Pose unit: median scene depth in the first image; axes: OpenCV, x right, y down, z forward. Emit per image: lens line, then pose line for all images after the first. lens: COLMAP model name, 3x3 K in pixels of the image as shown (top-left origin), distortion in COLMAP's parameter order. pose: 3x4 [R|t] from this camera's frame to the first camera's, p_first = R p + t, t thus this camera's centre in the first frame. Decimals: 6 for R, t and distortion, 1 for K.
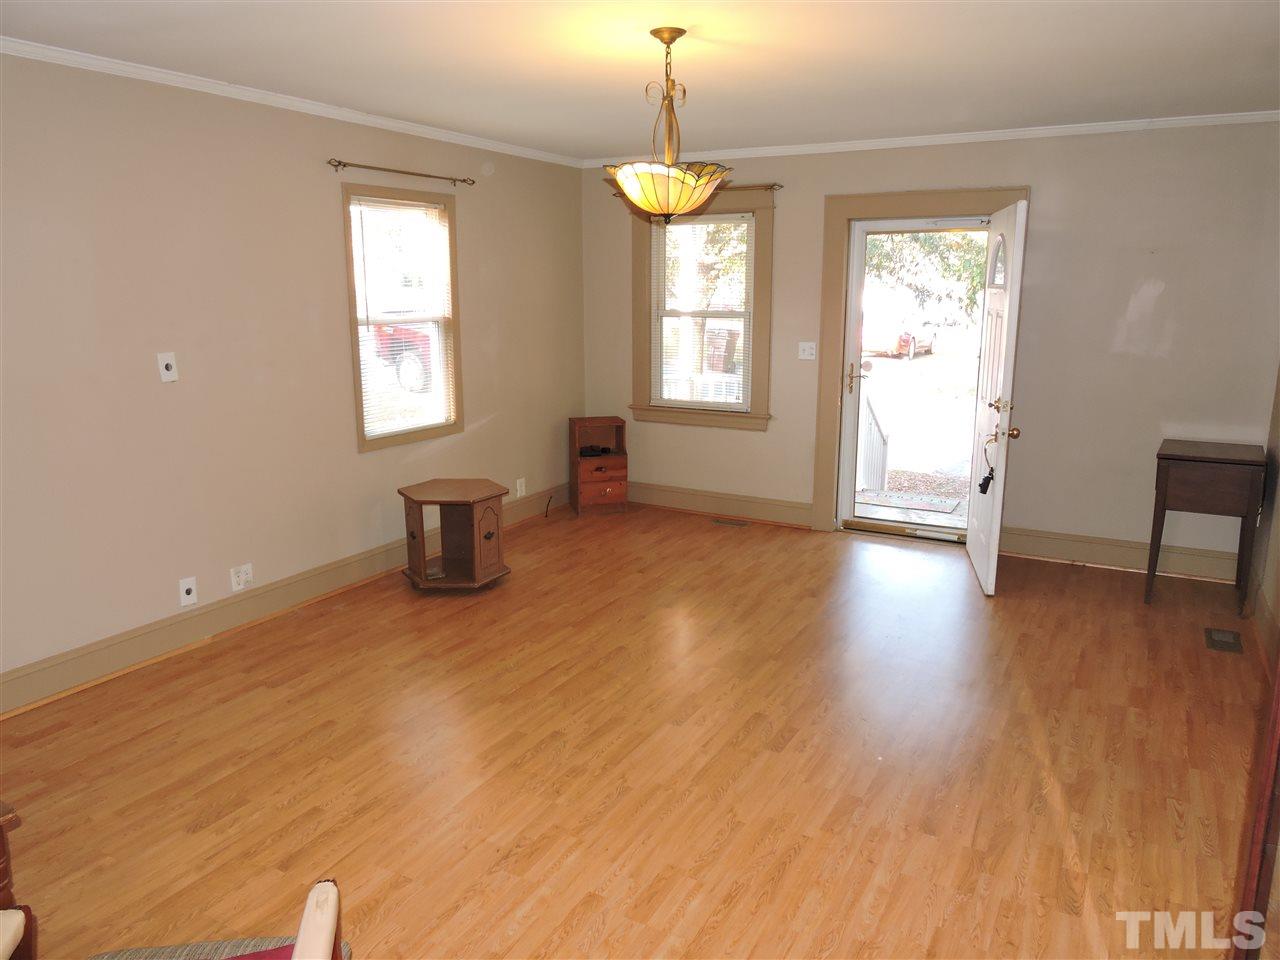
lens RADIAL K [[911.8, 0, 662.5], [0, 911.8, 482.7], [0, 0, 1]] dist [-0.007455, 0.002088]
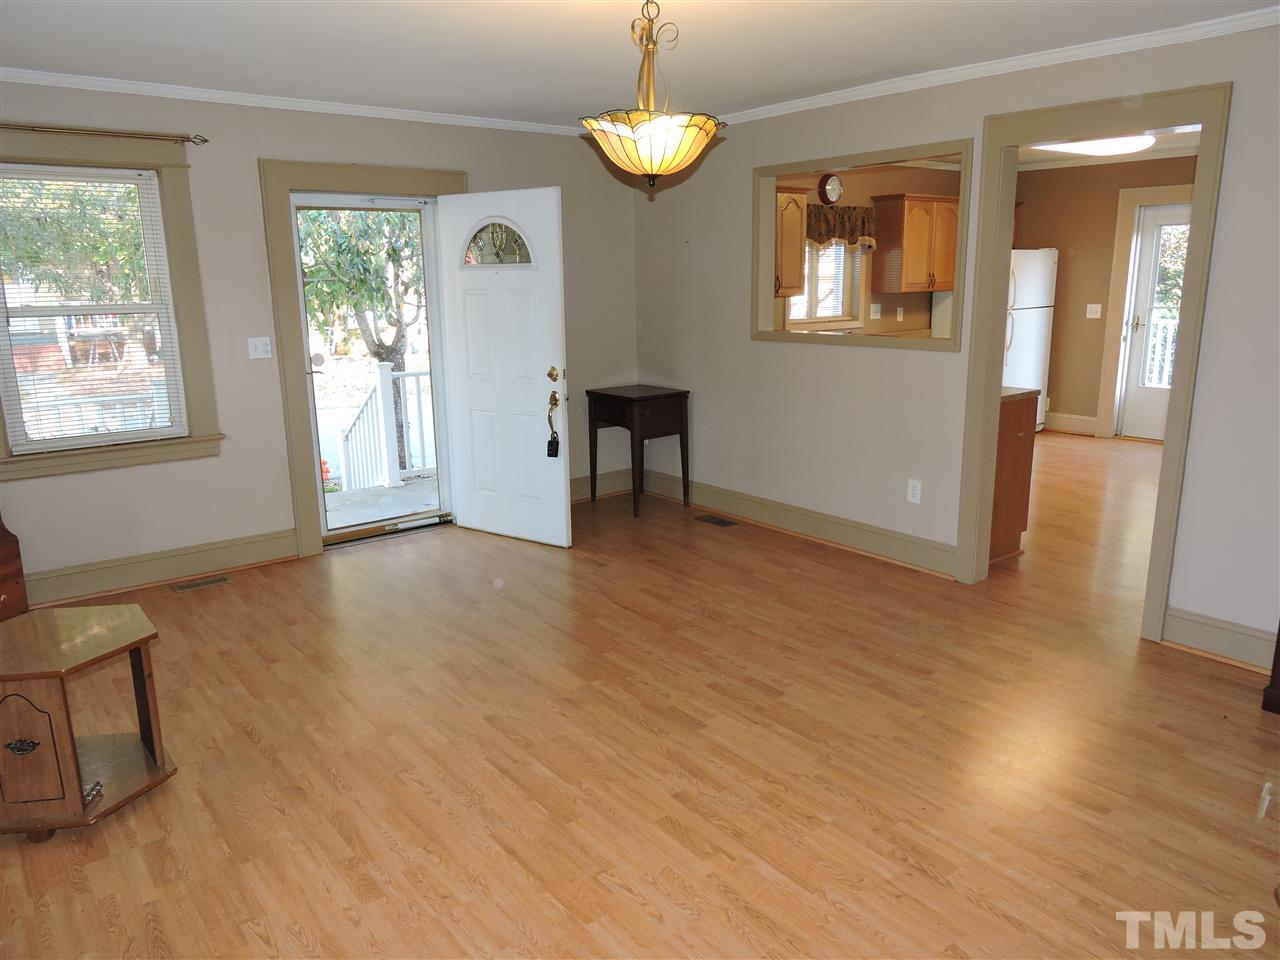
lens RADIAL K [[911.8, 0, 629.3], [0, 911.8, 471.5], [0, 0, 1]] dist [-0.007455, 0.002088]
pose [[0.398975, -0.201836, 0.894472, -0.471456], [0.207340, 0.970067, 0.126411, -0.072458], [-0.893213, 0.135025, 0.428881, 0.373059]]
